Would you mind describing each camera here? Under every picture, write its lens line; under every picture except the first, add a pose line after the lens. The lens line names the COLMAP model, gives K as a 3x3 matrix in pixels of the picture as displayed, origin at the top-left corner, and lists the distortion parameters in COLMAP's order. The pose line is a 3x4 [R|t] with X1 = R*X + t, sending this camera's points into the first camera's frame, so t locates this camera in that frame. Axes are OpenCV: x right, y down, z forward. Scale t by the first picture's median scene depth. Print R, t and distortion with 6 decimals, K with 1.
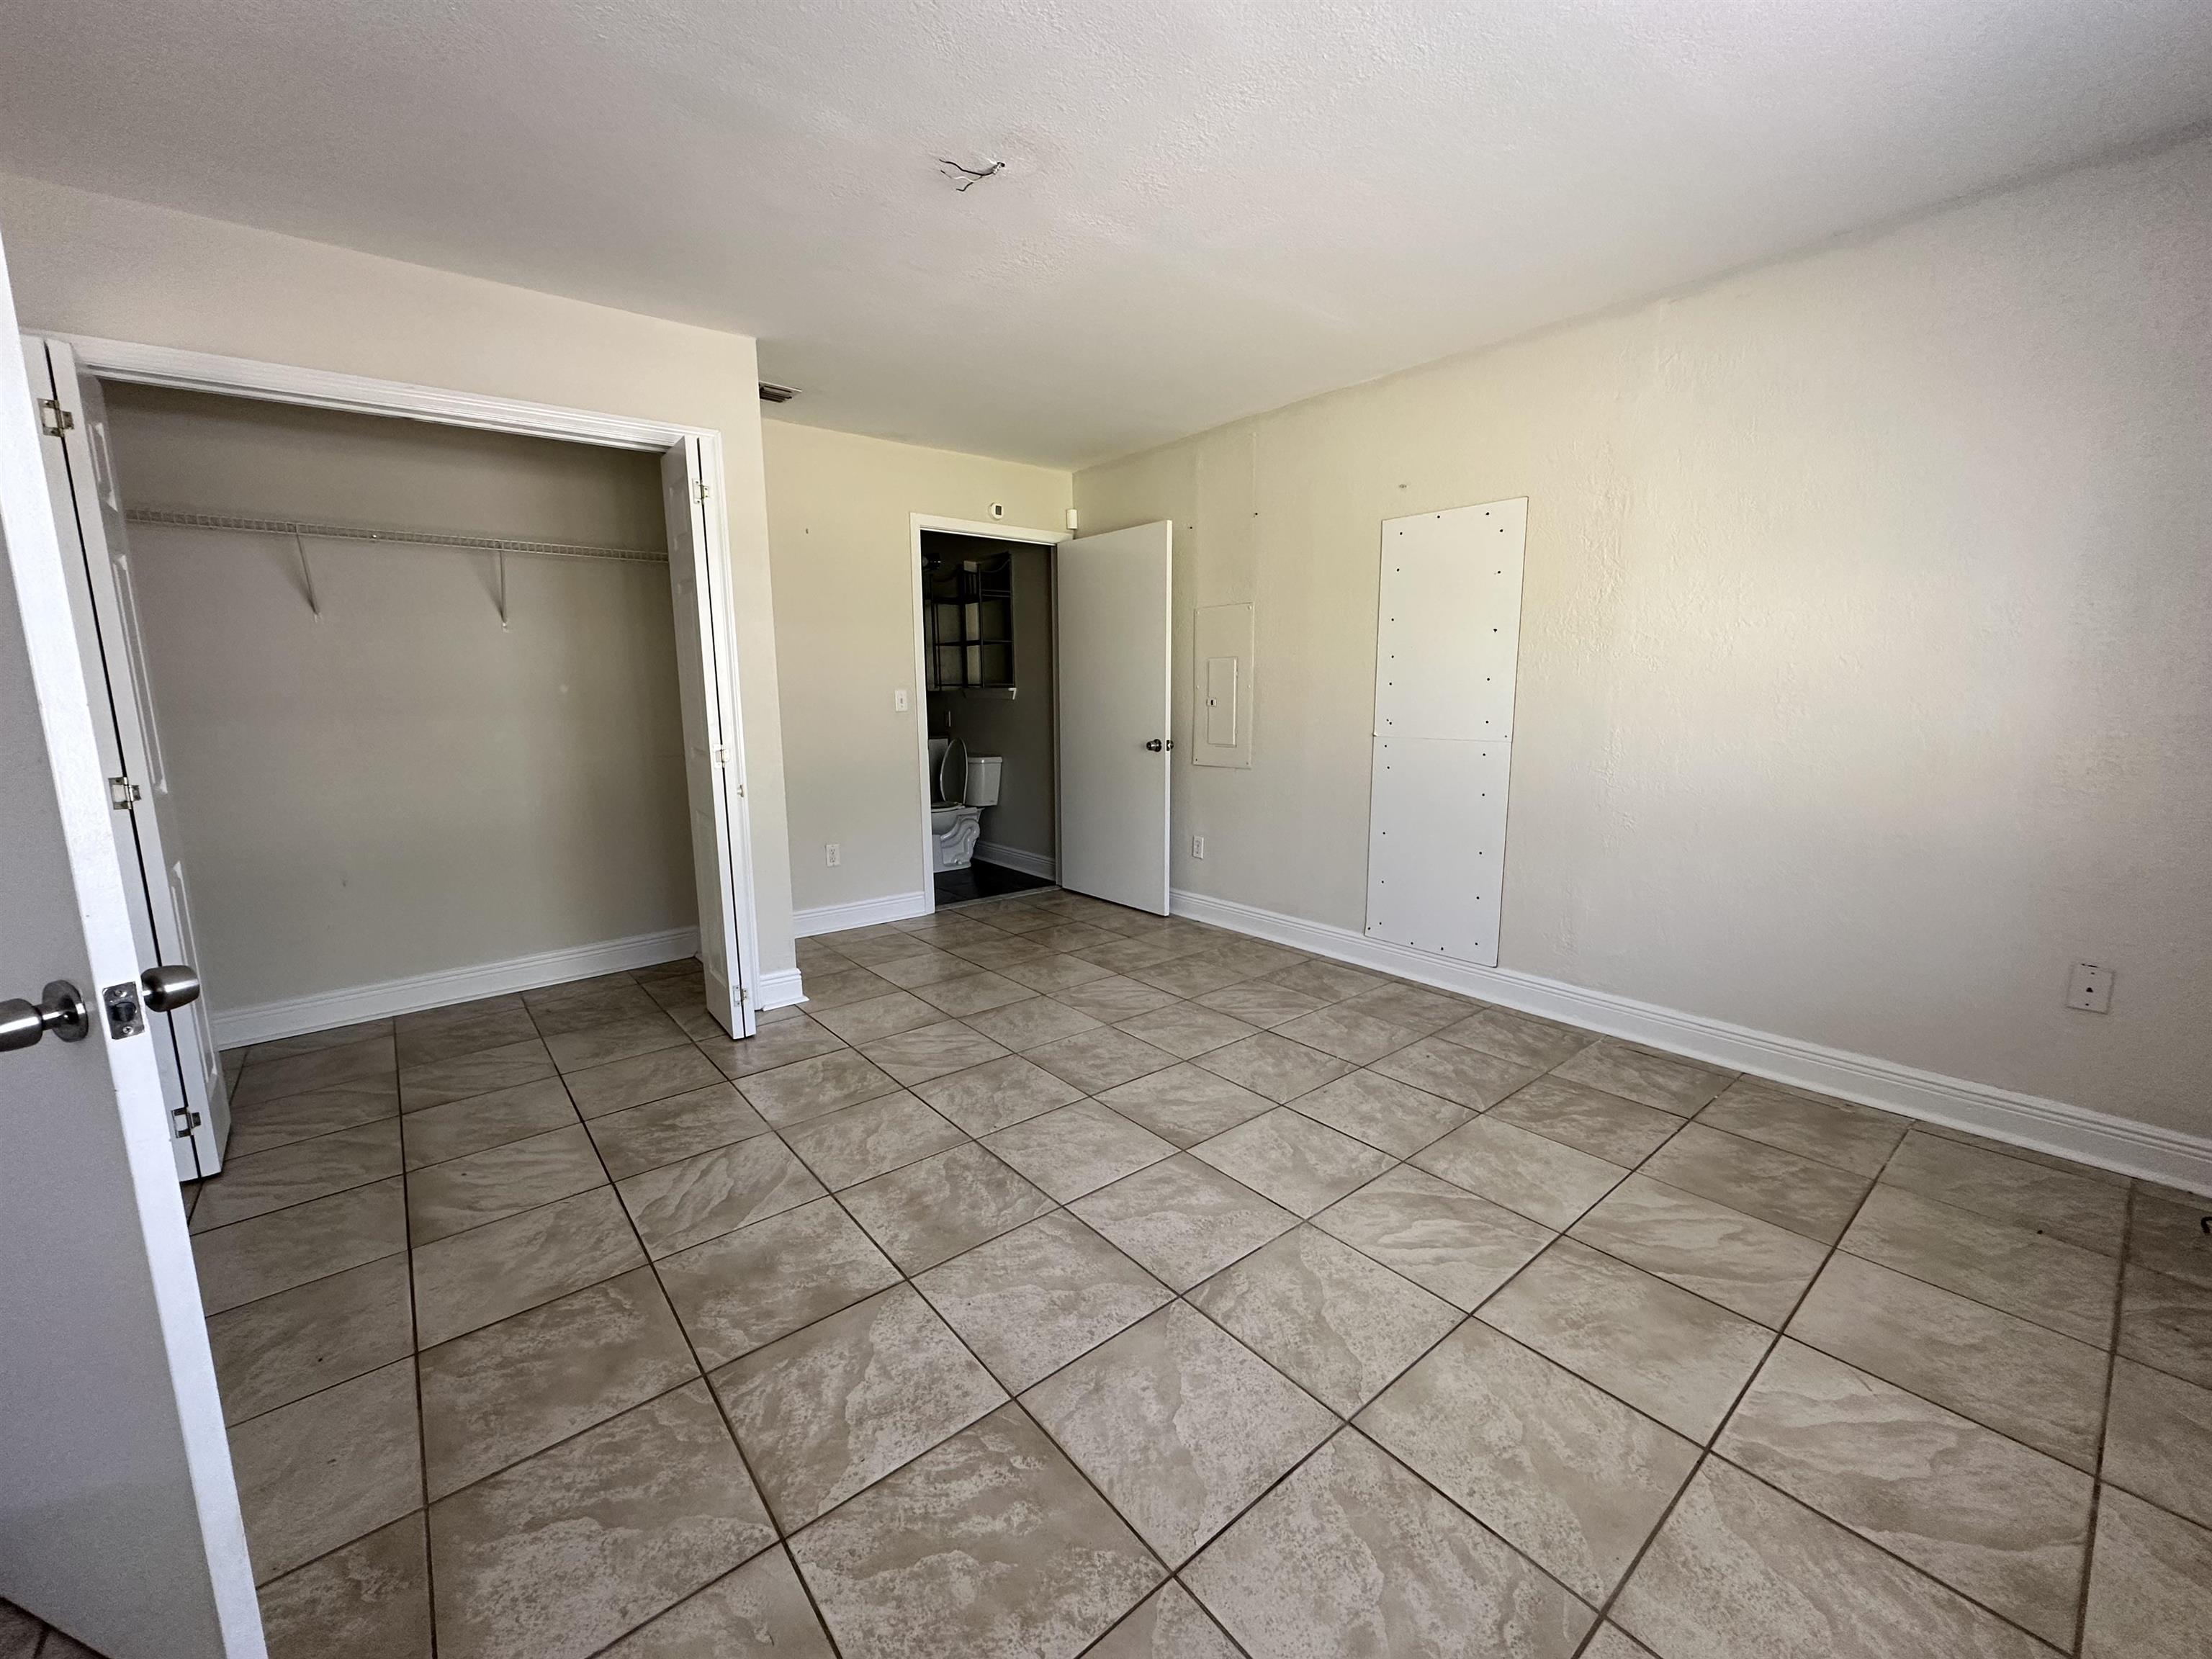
lens RADIAL K [[885.7, 0, 1124.6], [0, 885.7, 822.5], [0, 0, 1]] dist [-0.001104, 0.000735]
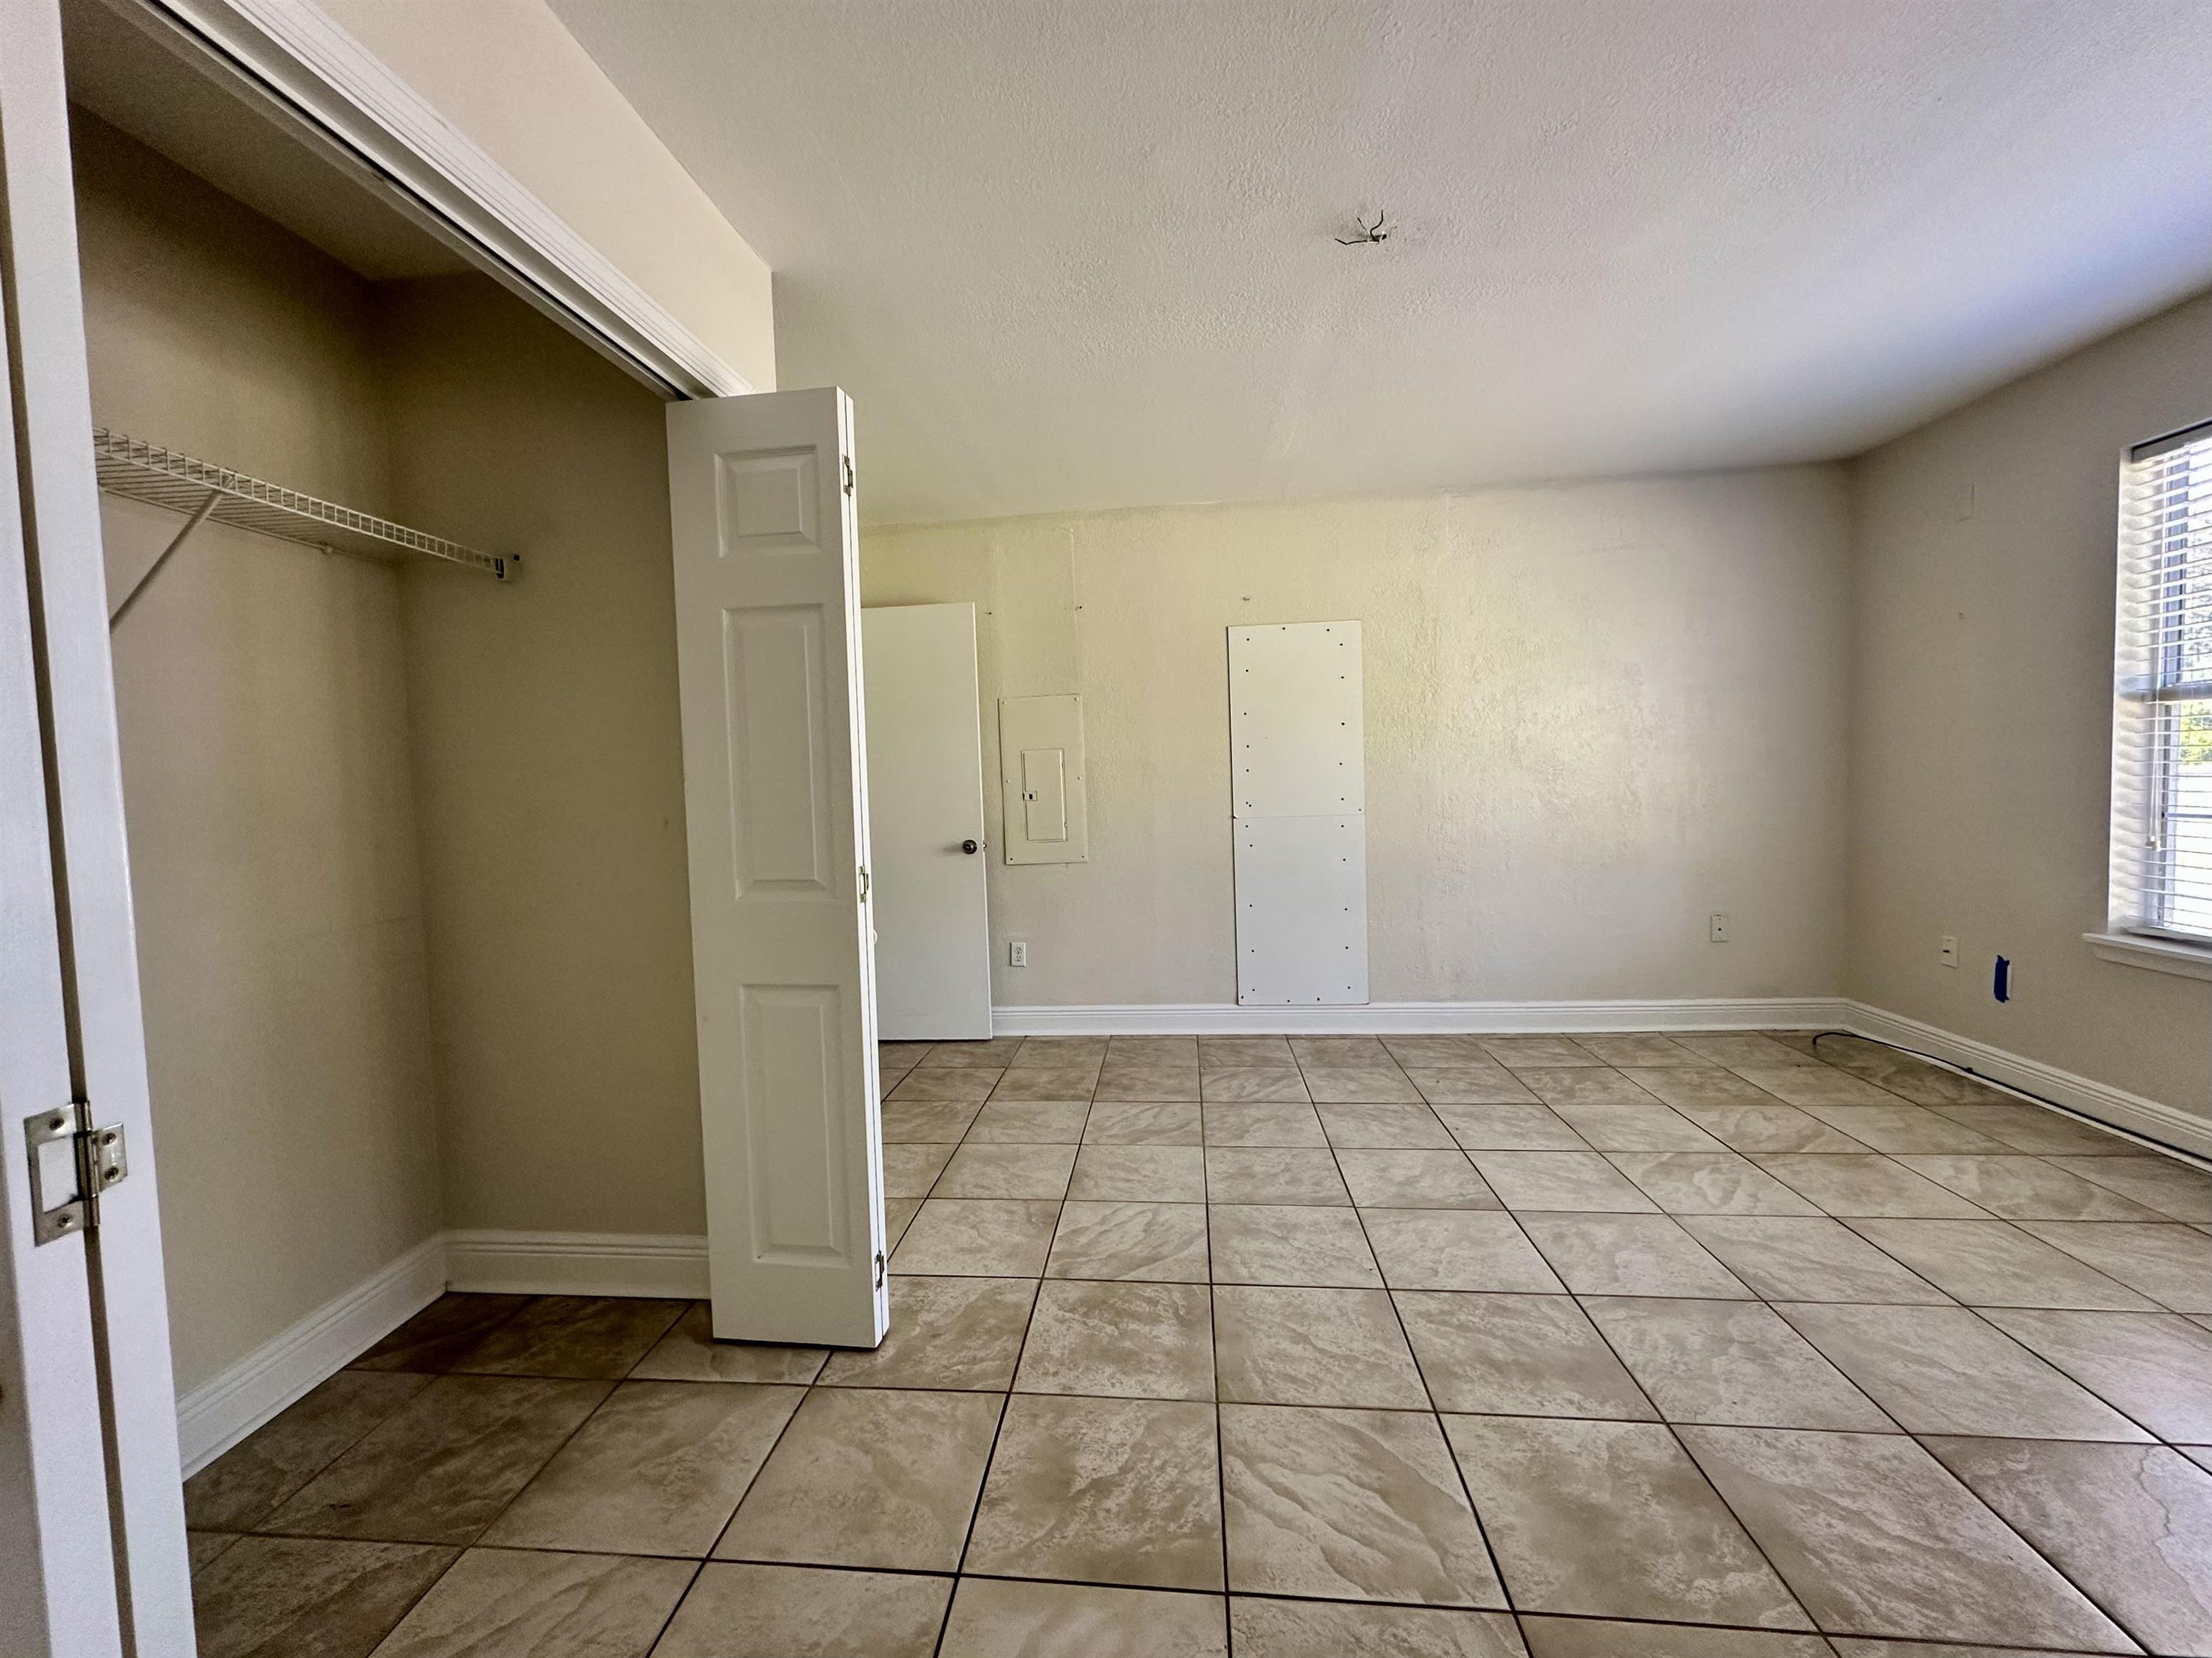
lens RADIAL K [[885.6, 0, 1105.1], [0, 885.6, 826.3], [0, 0, 1]] dist [-0.001104, 0.000735]
pose [[0.717317, -0.054150, 0.694639, -0.803623], [0.136433, 0.988591, -0.063823, -0.054223], [-0.683258, 0.140553, 0.716522, 0.446444]]
